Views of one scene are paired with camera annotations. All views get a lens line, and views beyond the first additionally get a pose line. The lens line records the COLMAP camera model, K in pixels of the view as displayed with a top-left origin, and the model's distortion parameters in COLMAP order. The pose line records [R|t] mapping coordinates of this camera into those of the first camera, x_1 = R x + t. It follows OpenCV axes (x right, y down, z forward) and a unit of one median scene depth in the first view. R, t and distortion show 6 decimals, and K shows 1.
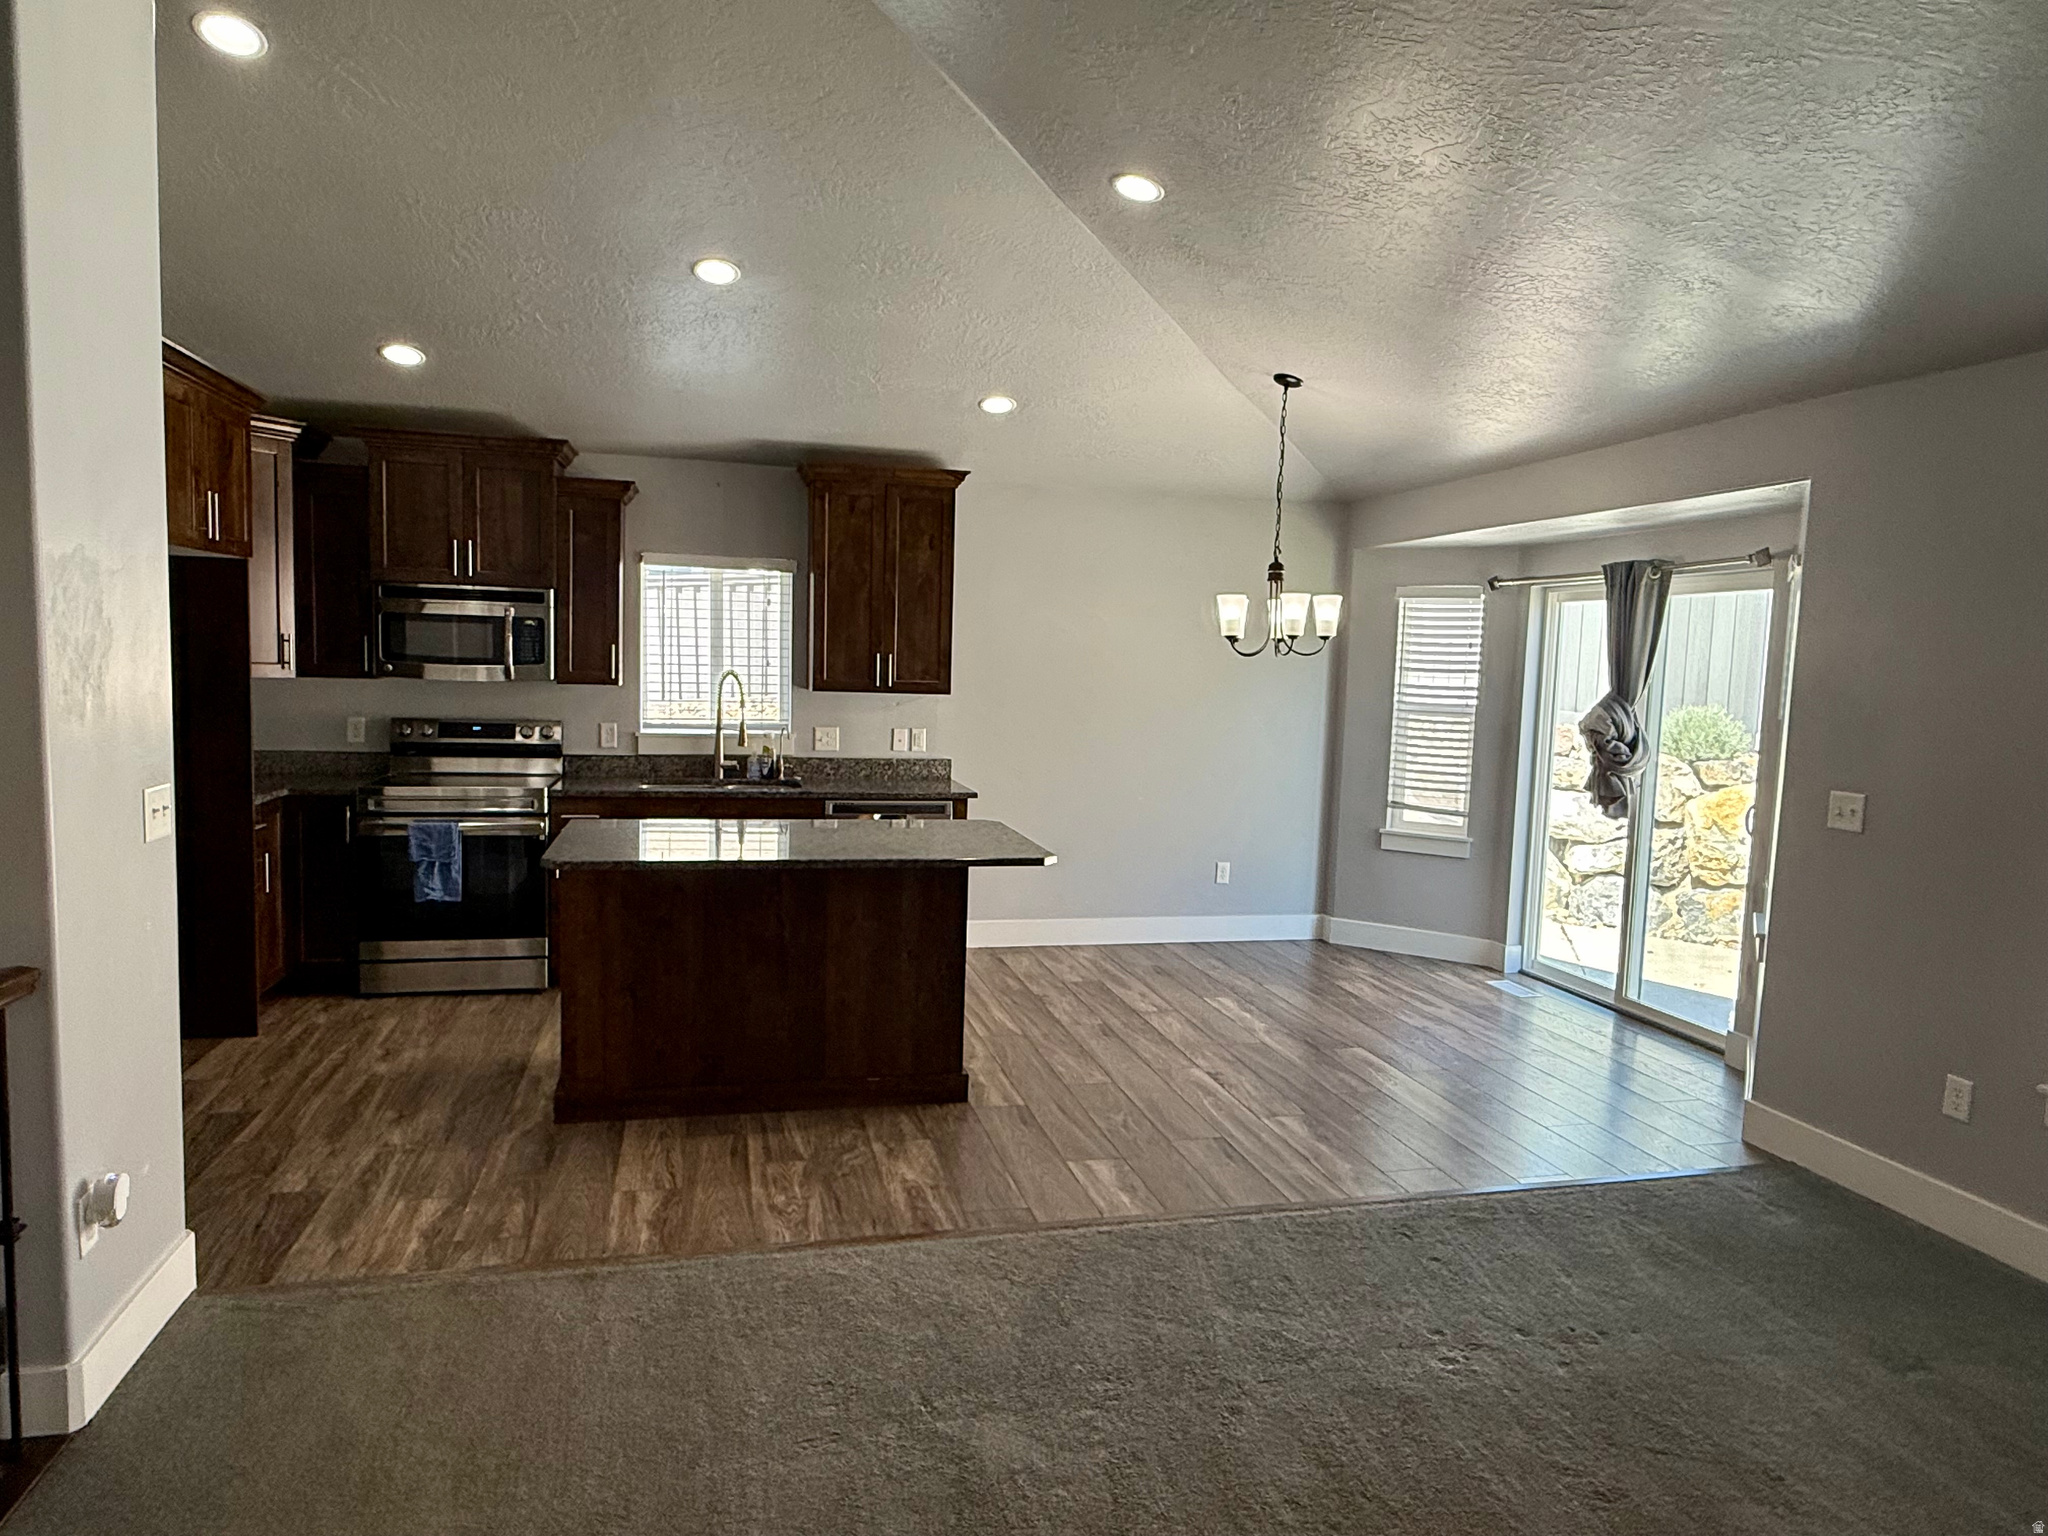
lens RADIAL K [[1246.2, 0, 1024.0], [0, 1246.2, 768.0], [0, 0, 1]] dist [0.002652, 0.001456]
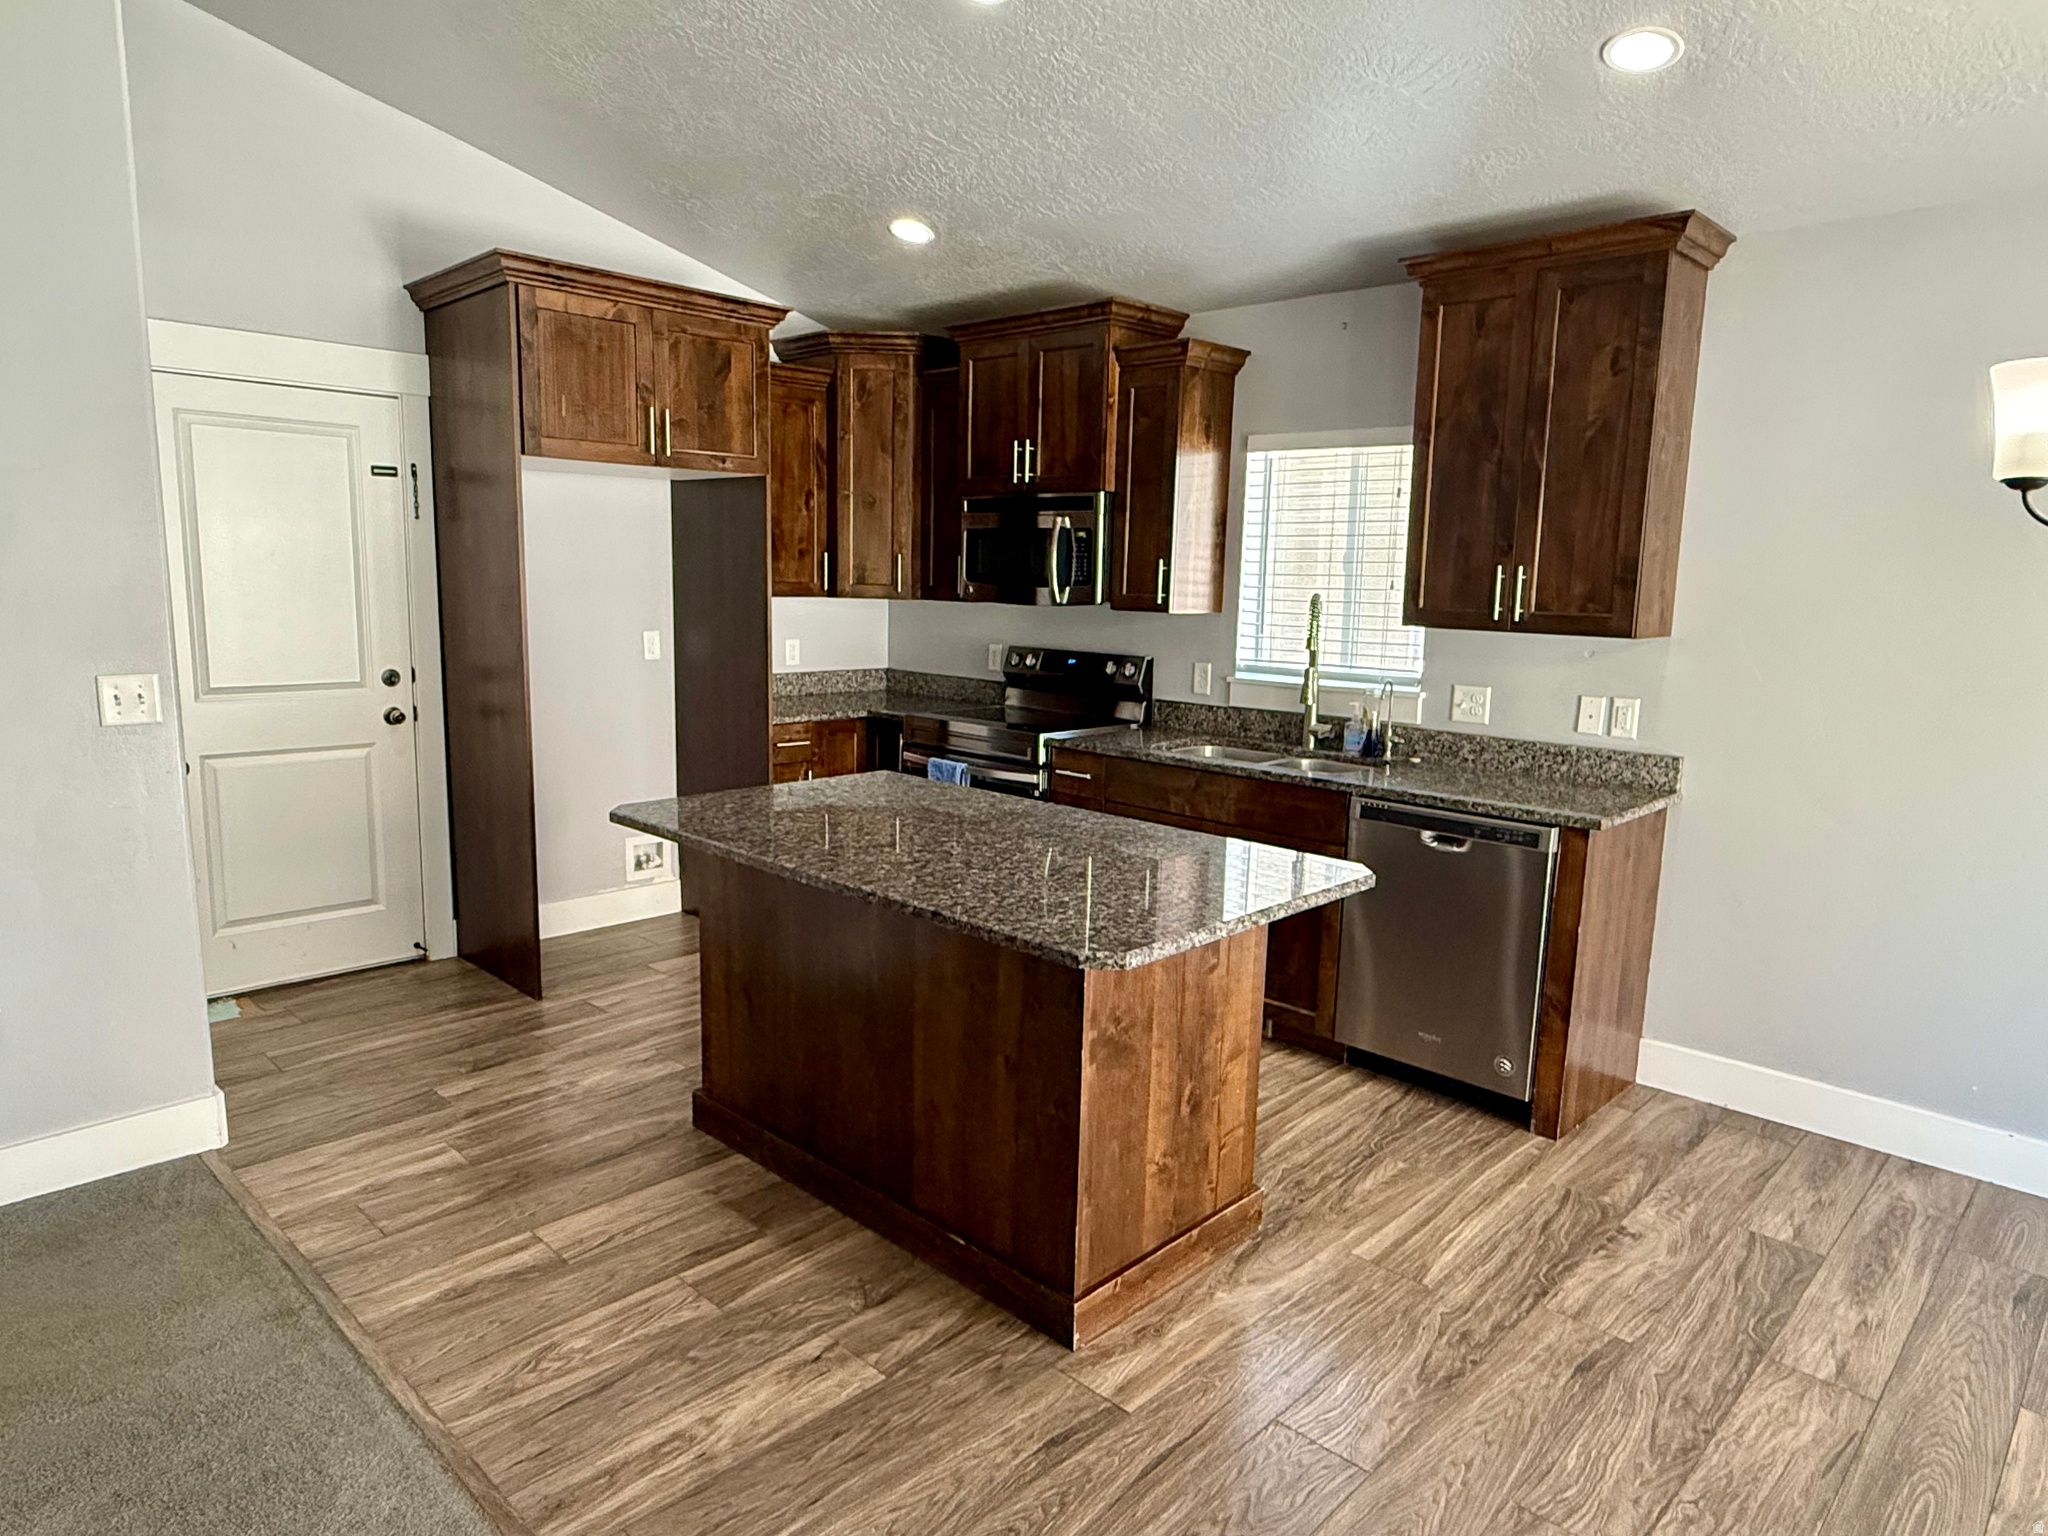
lens RADIAL K [[1252.6, 0, 1018.6], [0, 1252.6, 775.0], [0, 0, 1]] dist [-0.001029, 0.000945]
pose [[0.527083, 0.118283, -0.841542, 0.280266], [-0.082001, 0.992724, 0.088173, -0.026532], [0.845848, 0.022533, 0.532948, 0.492296]]
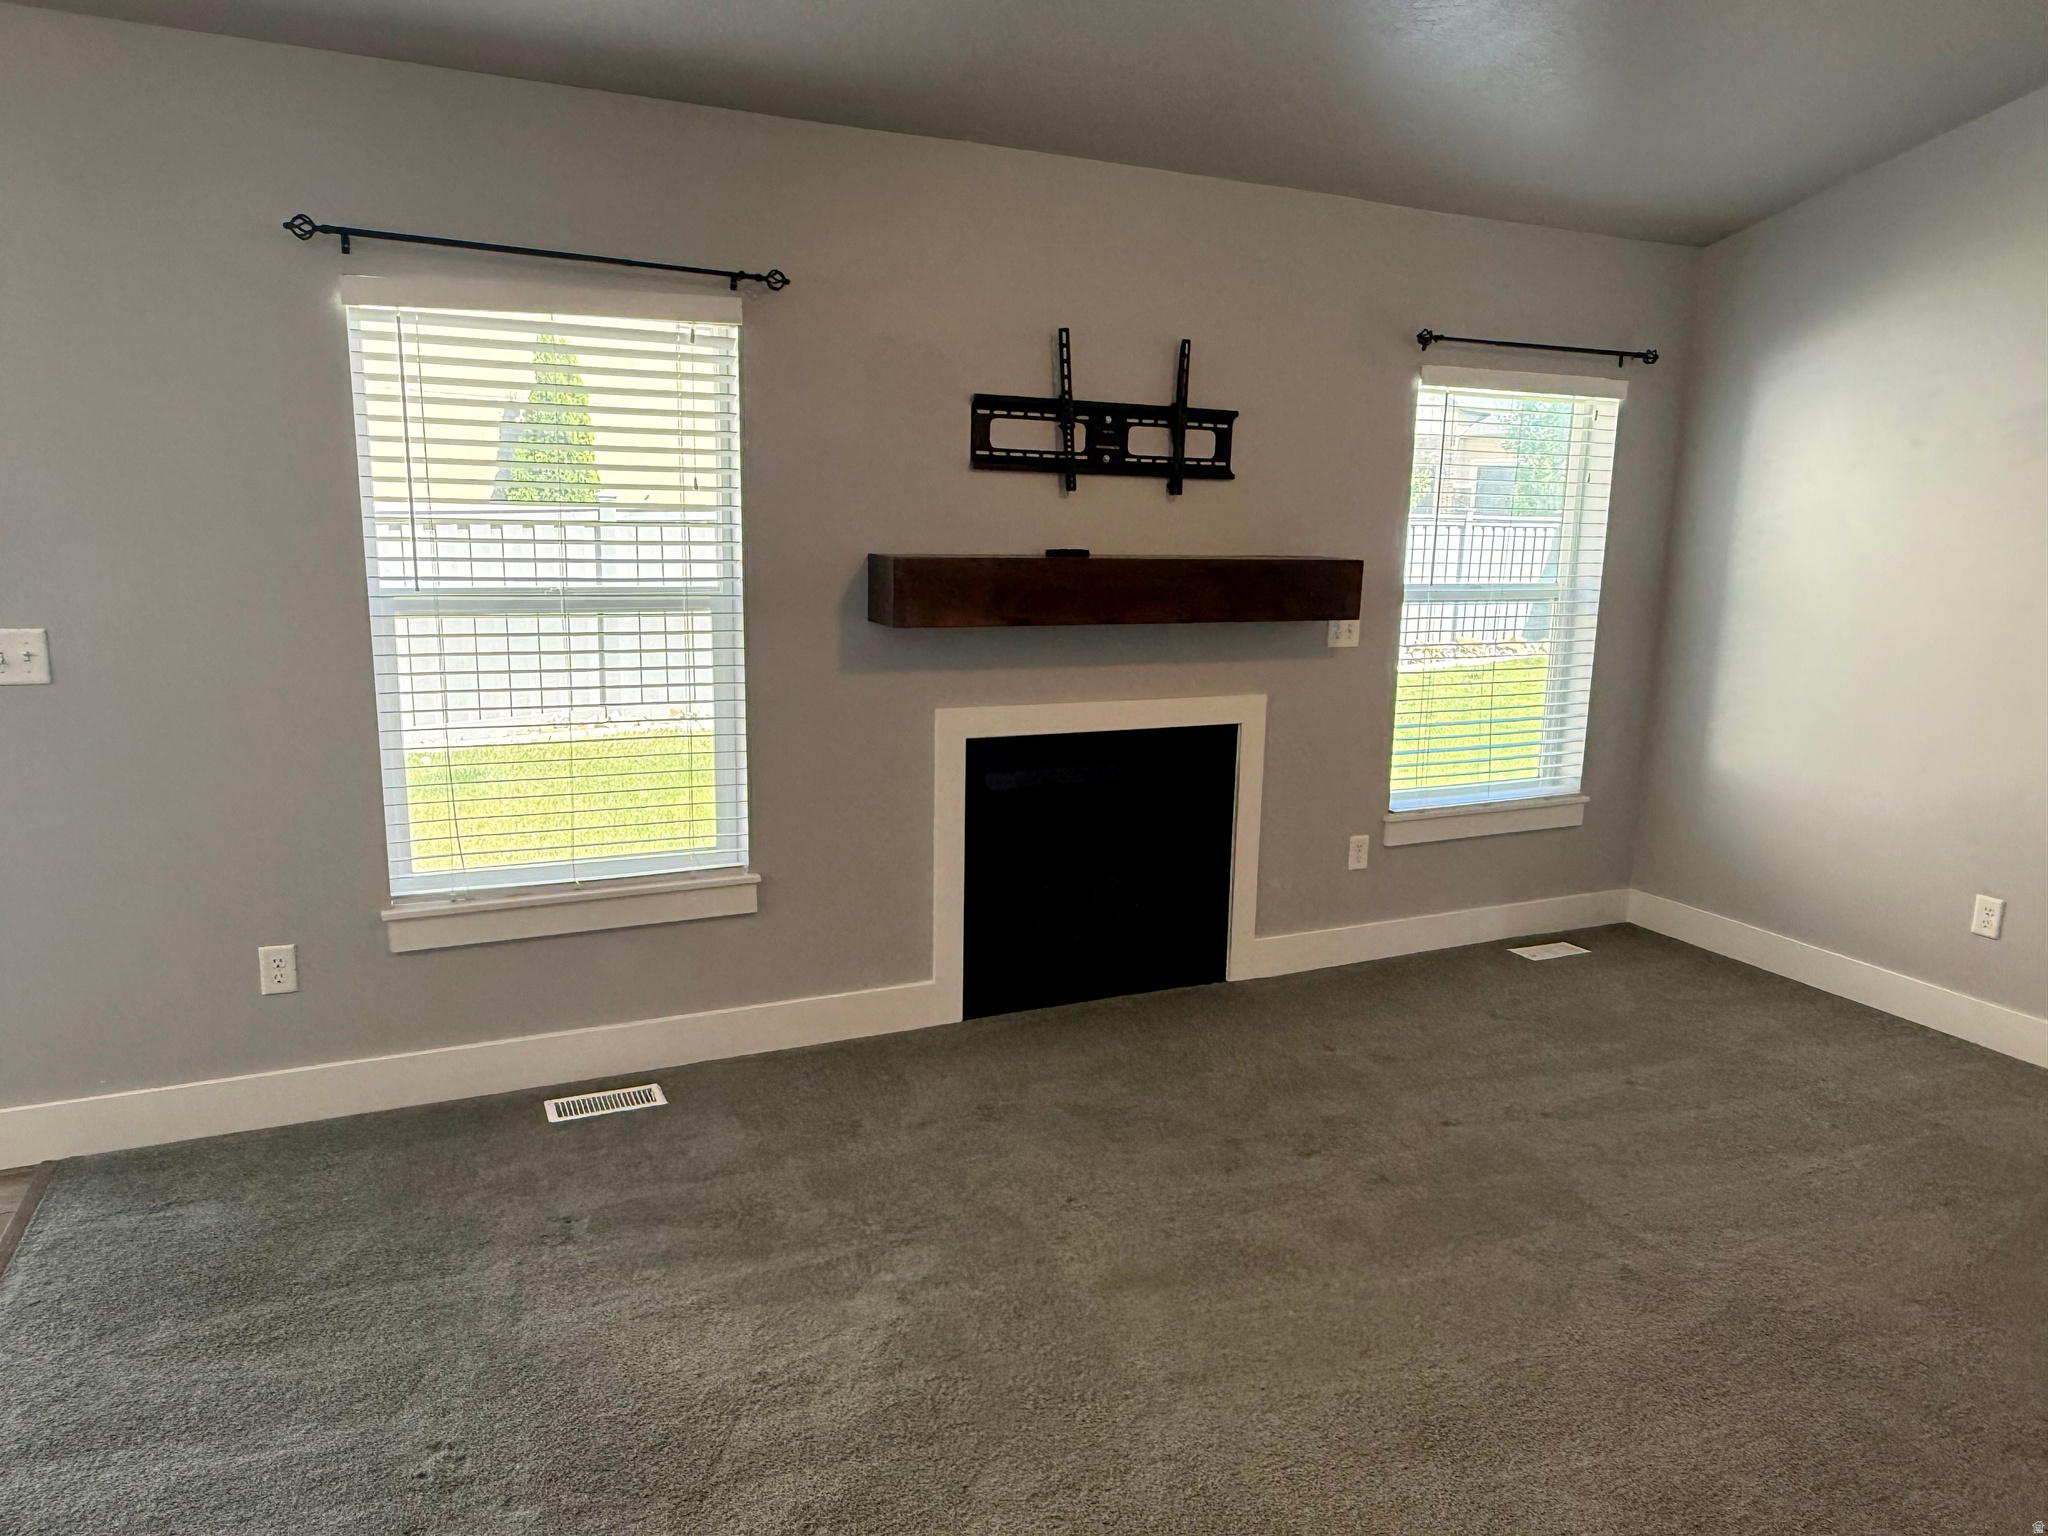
lens RADIAL K [[1344.1, 0, 1024.0], [0, 1344.1, 768.0], [0, 0, 1]] dist [0.002435, -0.000906]
pose [[-0.178392, -0.227417, 0.957318, -0.107249], [0.062337, 0.968358, 0.241656, -0.032891], [-0.981983, 0.102786, -0.158571, 0.378560]]
